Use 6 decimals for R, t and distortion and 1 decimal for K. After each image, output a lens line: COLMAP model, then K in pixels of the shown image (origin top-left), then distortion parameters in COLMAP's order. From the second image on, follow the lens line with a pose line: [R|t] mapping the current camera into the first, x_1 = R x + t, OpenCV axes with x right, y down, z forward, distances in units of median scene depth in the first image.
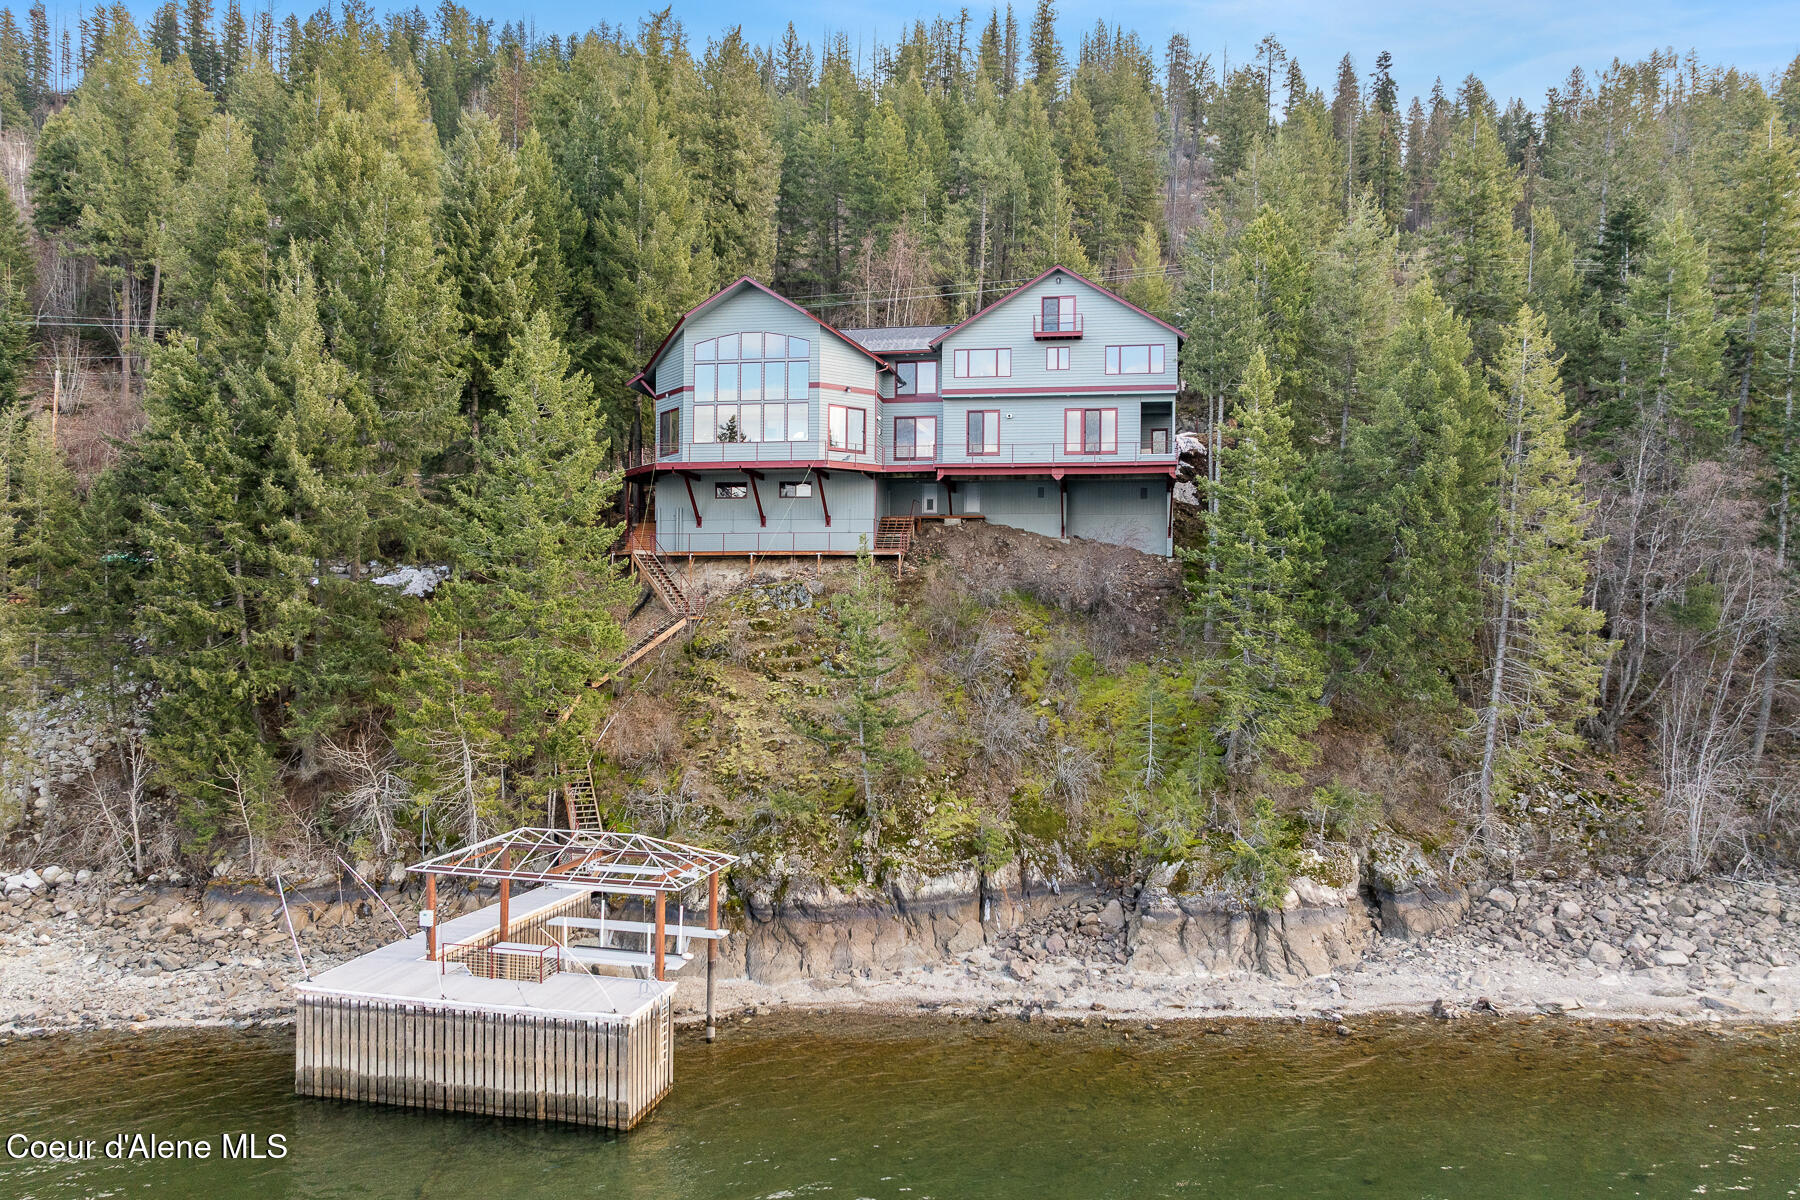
lens RADIAL K [[1296.8, 0, 902.0], [0, 1296.8, 582.5], [0, 0, 1]] dist [-0.033226, 0.008079]
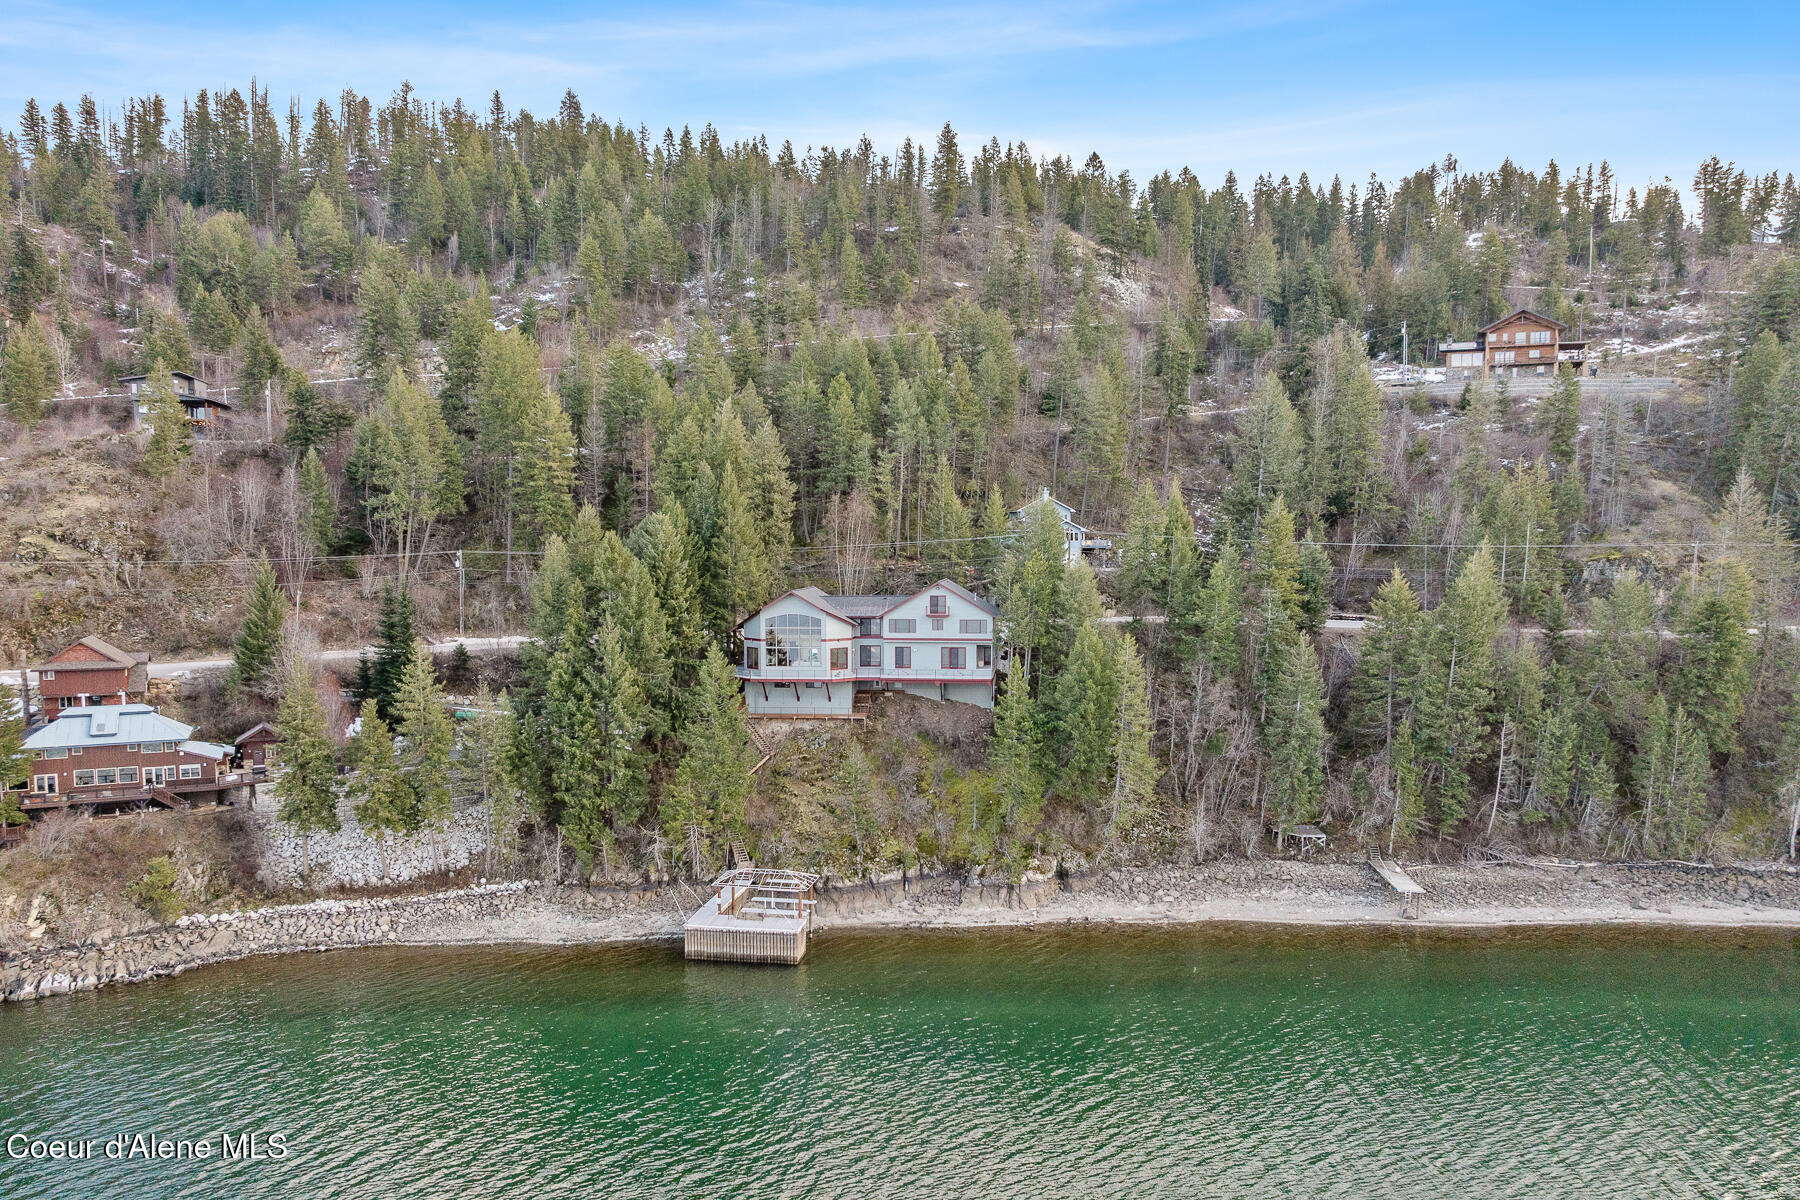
lens RADIAL K [[1296.8, 0, 900.9], [0, 1296.8, 611.8], [0, 0, 1]] dist [-0.033226, 0.008079]
pose [[0.998153, -0.014950, 0.058878, -0.085631], [0.009916, 0.996342, 0.084880, -0.494139], [-0.059932, -0.084140, 0.994650, -1.466002]]
